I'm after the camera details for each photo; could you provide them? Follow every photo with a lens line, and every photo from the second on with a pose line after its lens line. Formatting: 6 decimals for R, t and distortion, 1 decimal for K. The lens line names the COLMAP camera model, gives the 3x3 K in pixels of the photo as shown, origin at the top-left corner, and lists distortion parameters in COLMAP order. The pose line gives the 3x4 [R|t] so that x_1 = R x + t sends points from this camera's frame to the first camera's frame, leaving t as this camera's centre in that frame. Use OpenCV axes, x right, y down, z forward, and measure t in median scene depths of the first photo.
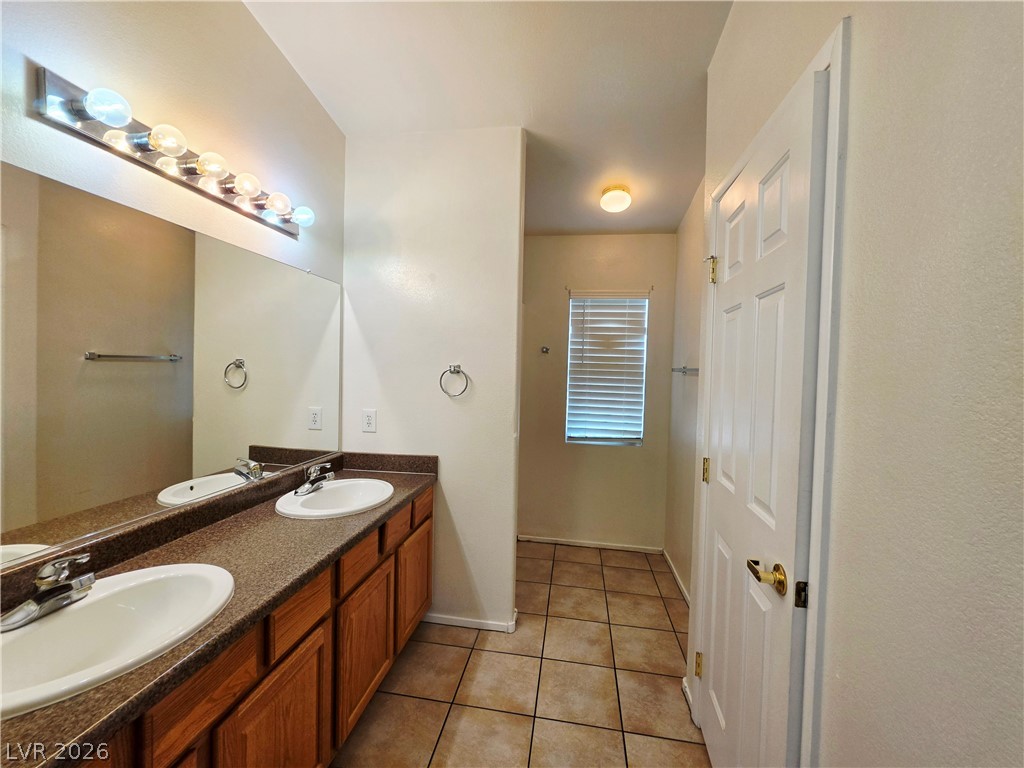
lens RADIAL K [[417.0, 0, 509.5], [0, 417.0, 381.2], [0, 0, 1]] dist [-0.000666, -0.000182]
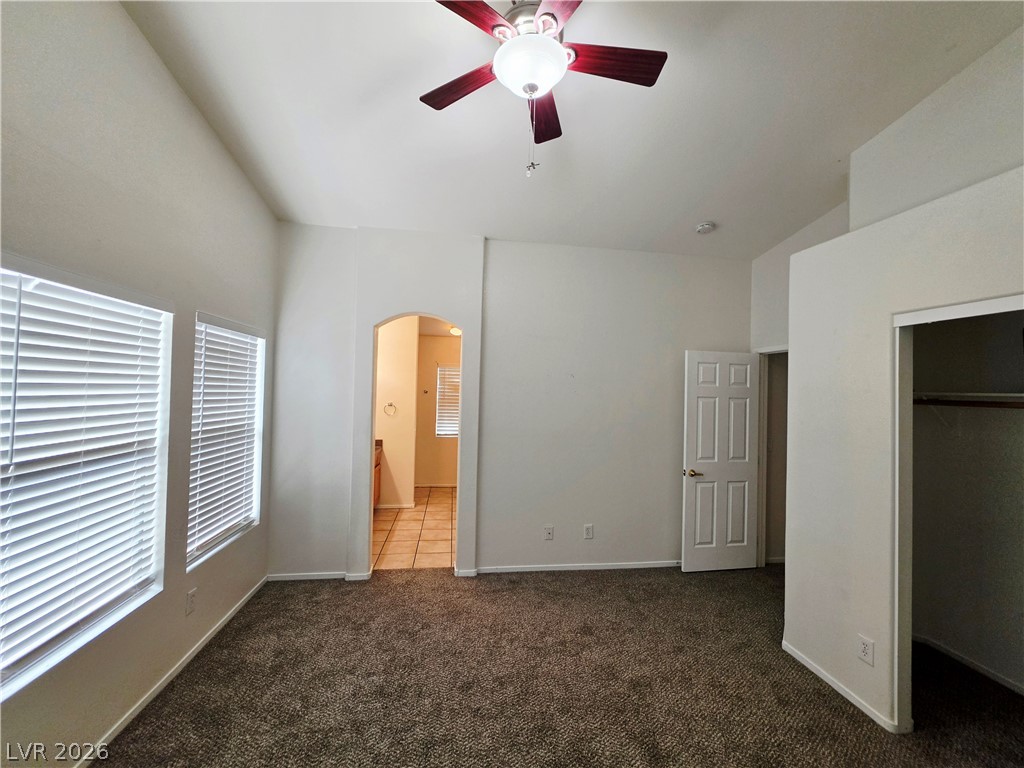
lens RADIAL K [[417.0, 0, 511.1], [0, 417.0, 383.5], [0, 0, 1]] dist [-0.000666, -0.000182]
pose [[0.954832, 0.005867, 0.297087, -0.123595], [0.003652, 0.999498, -0.031474, -0.049641], [-0.297123, 0.031137, 0.954332, -1.089210]]
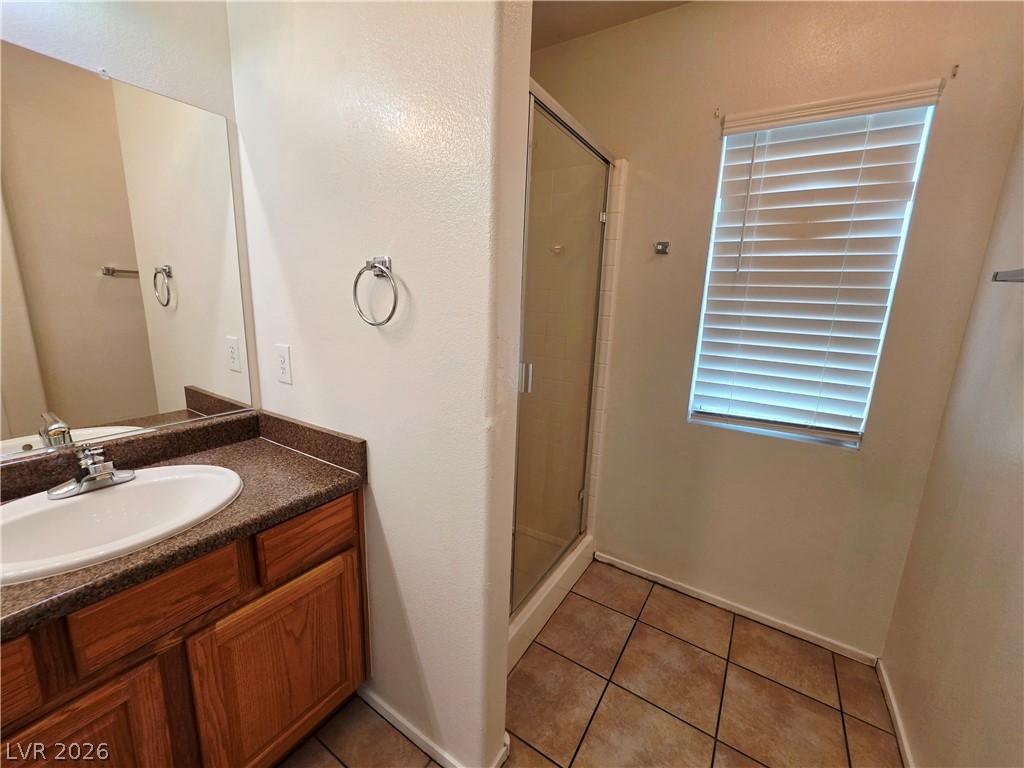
lens RADIAL K [[417.0, 0, 509.0], [0, 417.0, 384.8], [0, 0, 1]] dist [-0.000666, -0.000182]
pose [[0.916051, 0.084603, -0.392037, 0.132424], [-0.020741, 0.986183, 0.164357, 0.014176], [0.400525, -0.142428, 0.905148, 0.419776]]
